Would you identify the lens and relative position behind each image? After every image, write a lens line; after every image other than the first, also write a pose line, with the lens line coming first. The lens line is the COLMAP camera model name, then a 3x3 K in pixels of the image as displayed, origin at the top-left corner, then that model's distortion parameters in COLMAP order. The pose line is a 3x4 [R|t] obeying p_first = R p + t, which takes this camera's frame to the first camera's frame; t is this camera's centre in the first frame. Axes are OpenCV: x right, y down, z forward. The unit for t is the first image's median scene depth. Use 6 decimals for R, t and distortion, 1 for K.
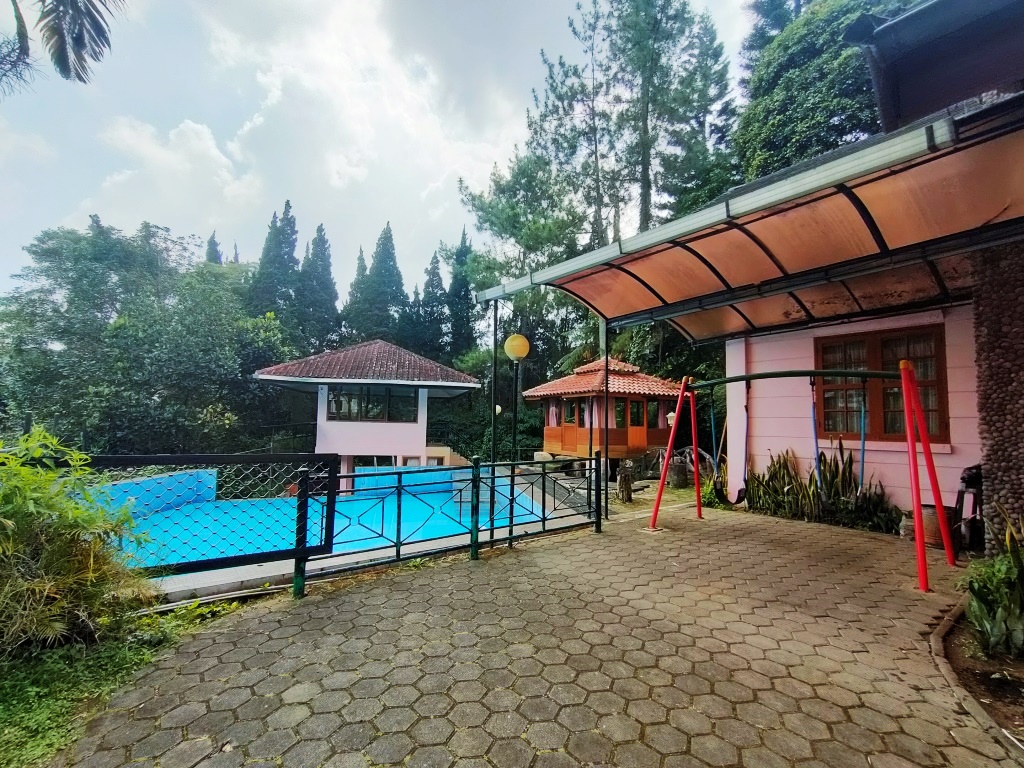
lens RADIAL K [[472.7, 0, 510.7], [0, 472.7, 385.7], [0, 0, 1]] dist [-0.001254, 0.000226]
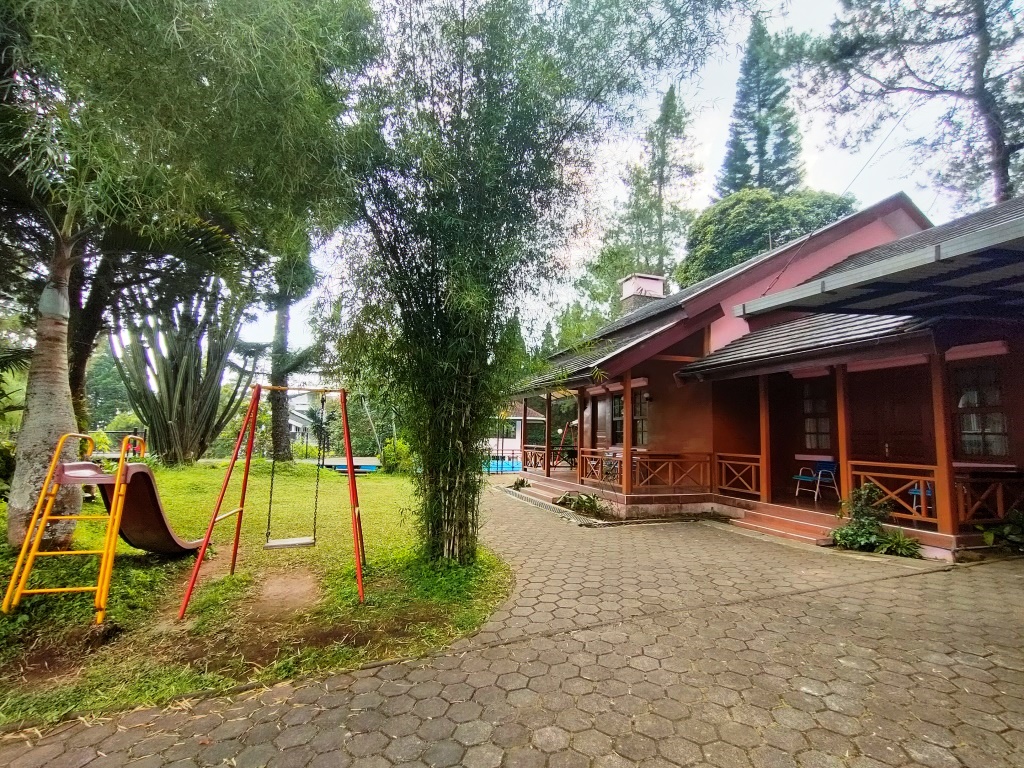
lens RADIAL K [[472.7, 0, 510.7], [0, 472.7, 385.7], [0, 0, 1]] dist [-0.001254, 0.000226]
pose [[0.937068, -0.034699, -0.347417, 0.450525], [0.022829, 0.999009, -0.038201, -0.058694], [0.348398, 0.027866, 0.936932, -0.777313]]
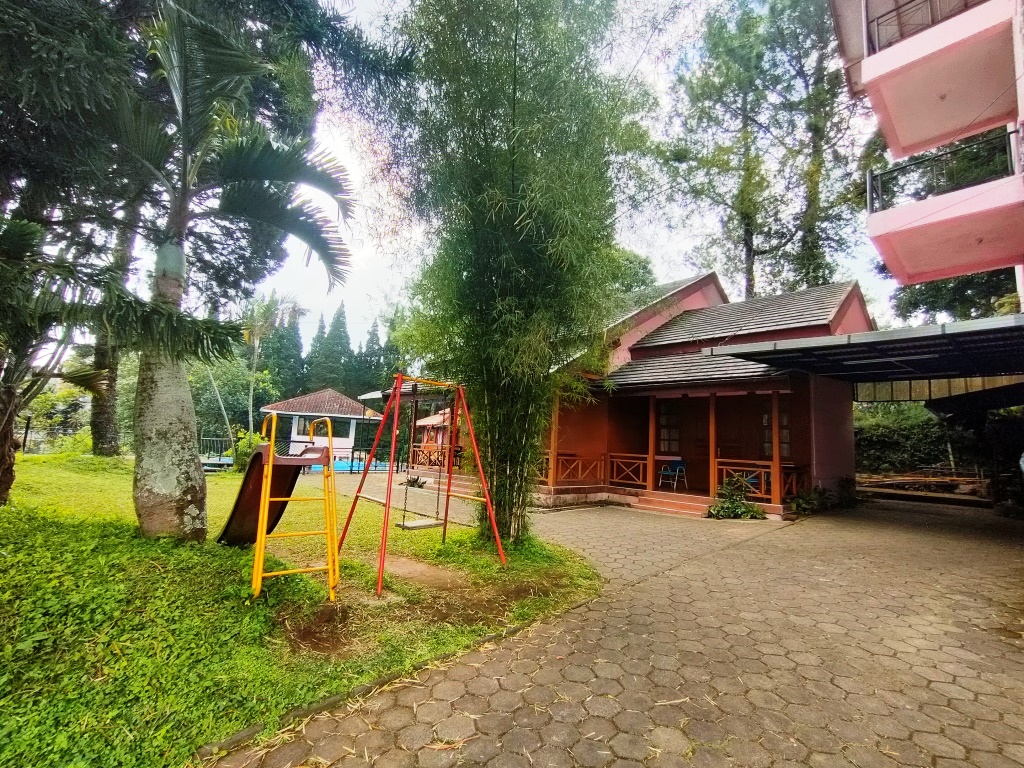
lens RADIAL K [[472.7, 0, 510.7], [0, 472.7, 385.7], [0, 0, 1]] dist [-0.001254, 0.000226]
pose [[0.995212, 0.042785, 0.087882, 0.252449], [-0.038532, 0.998029, -0.049533, -0.054862], [-0.089829, 0.045909, 0.994899, -0.868710]]
